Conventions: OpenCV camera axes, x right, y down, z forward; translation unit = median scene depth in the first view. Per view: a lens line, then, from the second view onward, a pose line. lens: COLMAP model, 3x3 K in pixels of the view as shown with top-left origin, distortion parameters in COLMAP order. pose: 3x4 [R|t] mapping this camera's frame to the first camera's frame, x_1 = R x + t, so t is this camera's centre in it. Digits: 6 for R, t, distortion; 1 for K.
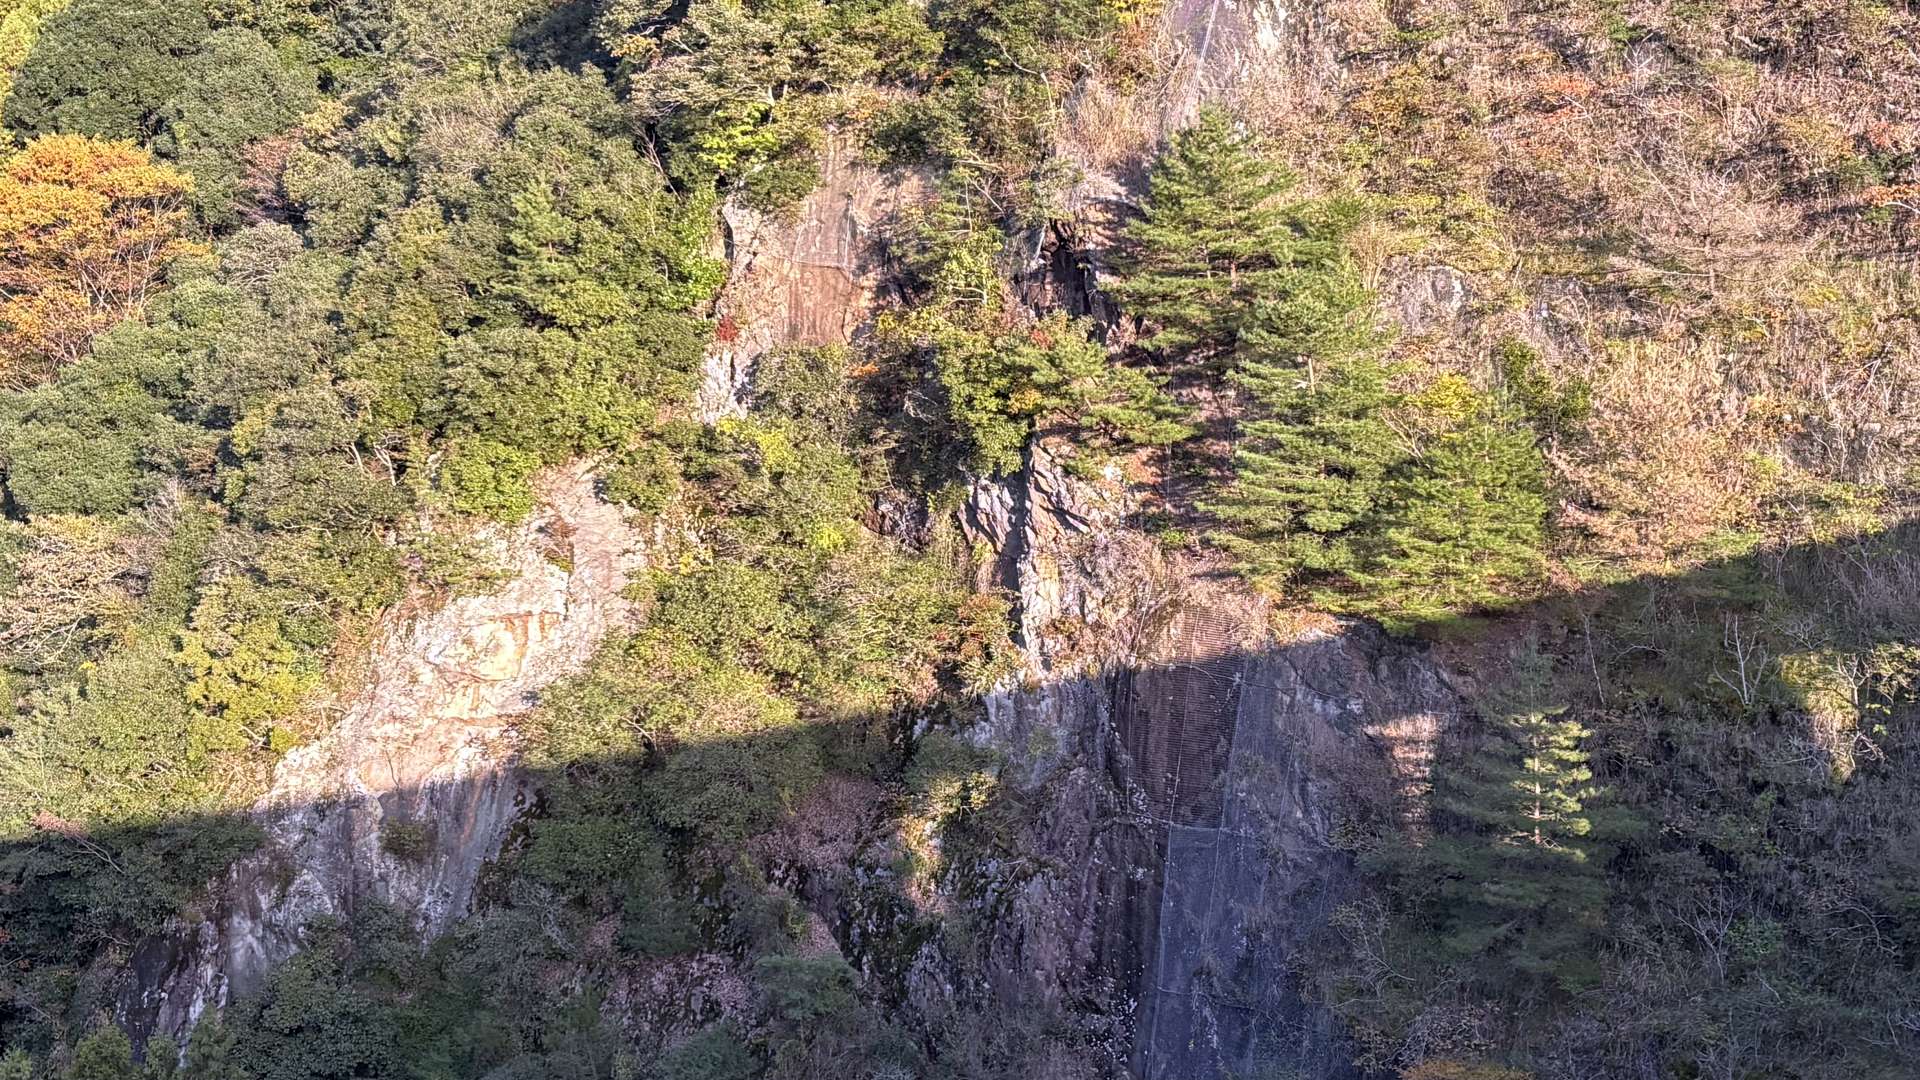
lens RADIAL K [[2636.7, 0, 949.1], [0, 2636.7, 543.6], [0, 0, 1]] dist [0.082177, 0.000000]
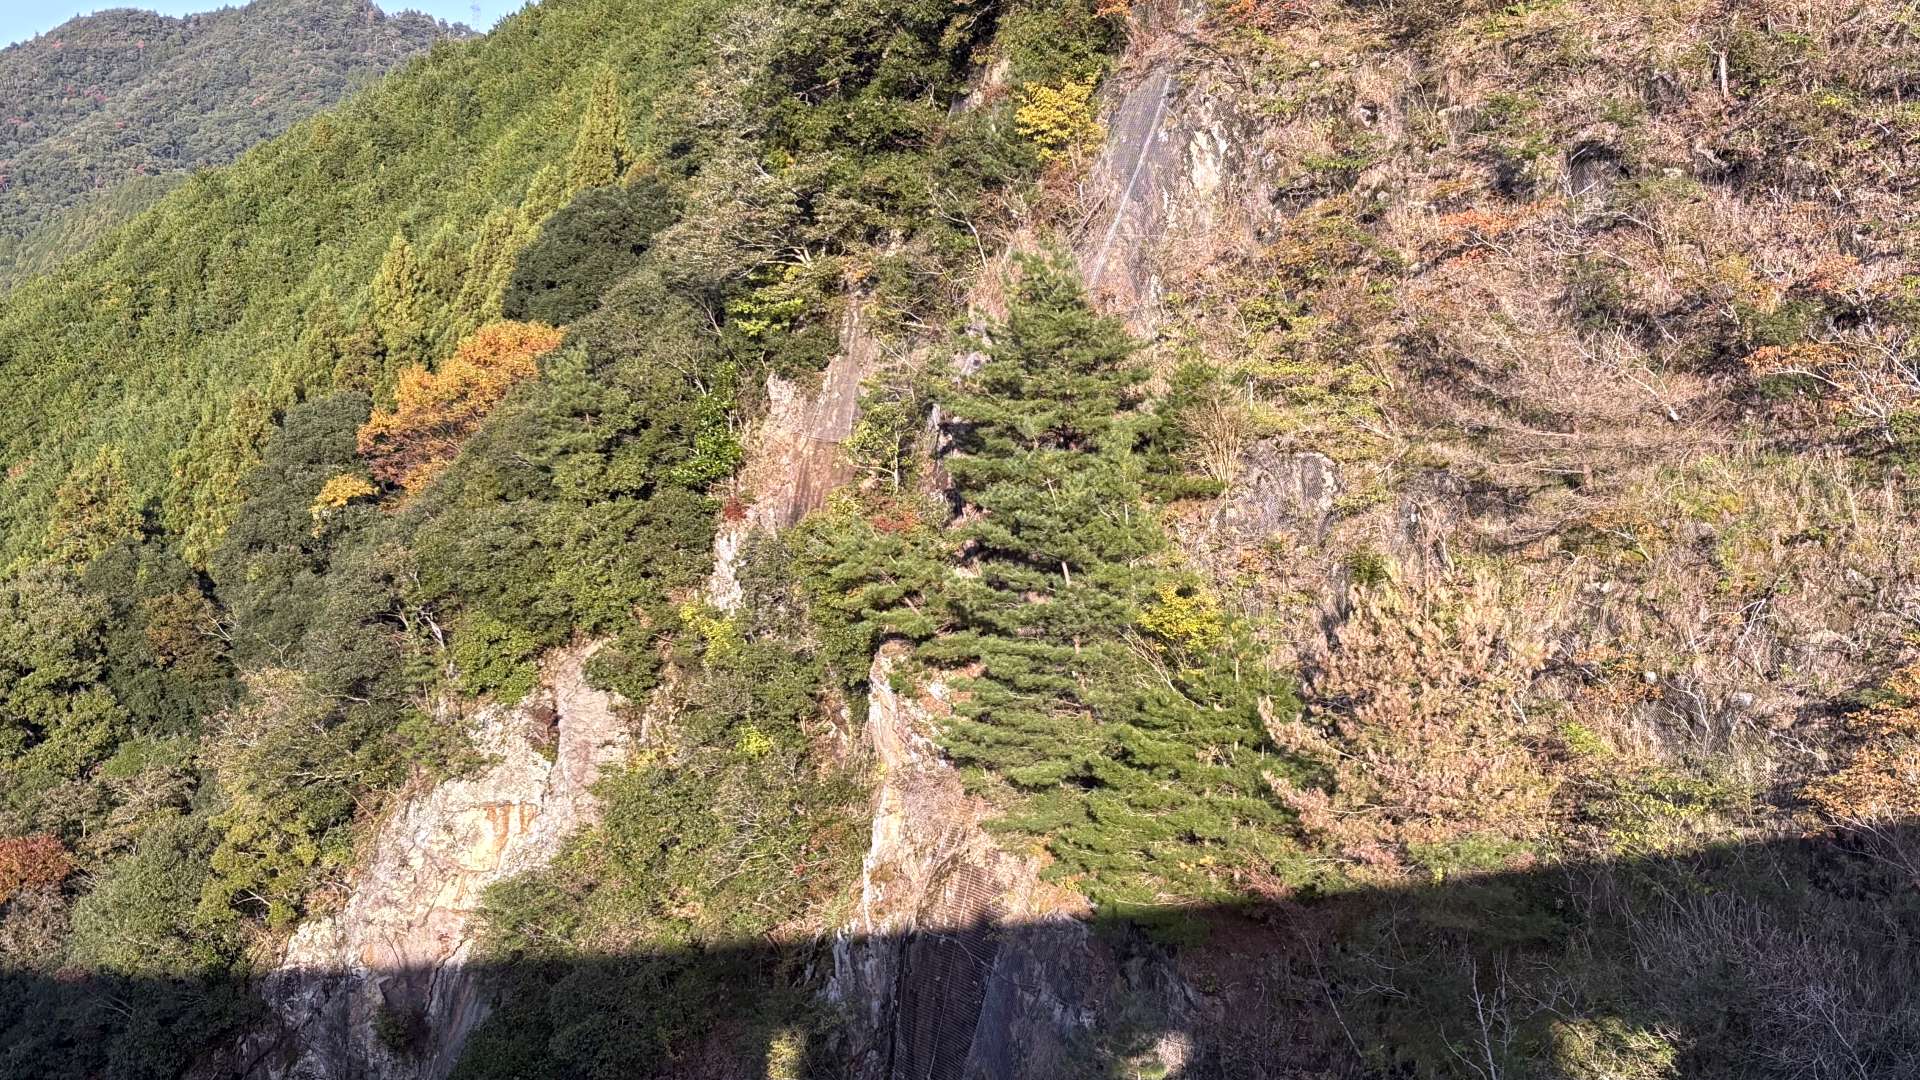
lens RADIAL K [[2318.2, 0, 923.7], [0, 2318.2, 564.6], [0, 0, 1]] dist [0.080586, 0.000000]
pose [[0.940235, 0.040780, -0.338075, 0.256285], [-0.061534, 0.996806, -0.050896, -0.025033], [0.334920, 0.068658, 0.939742, 0.266944]]
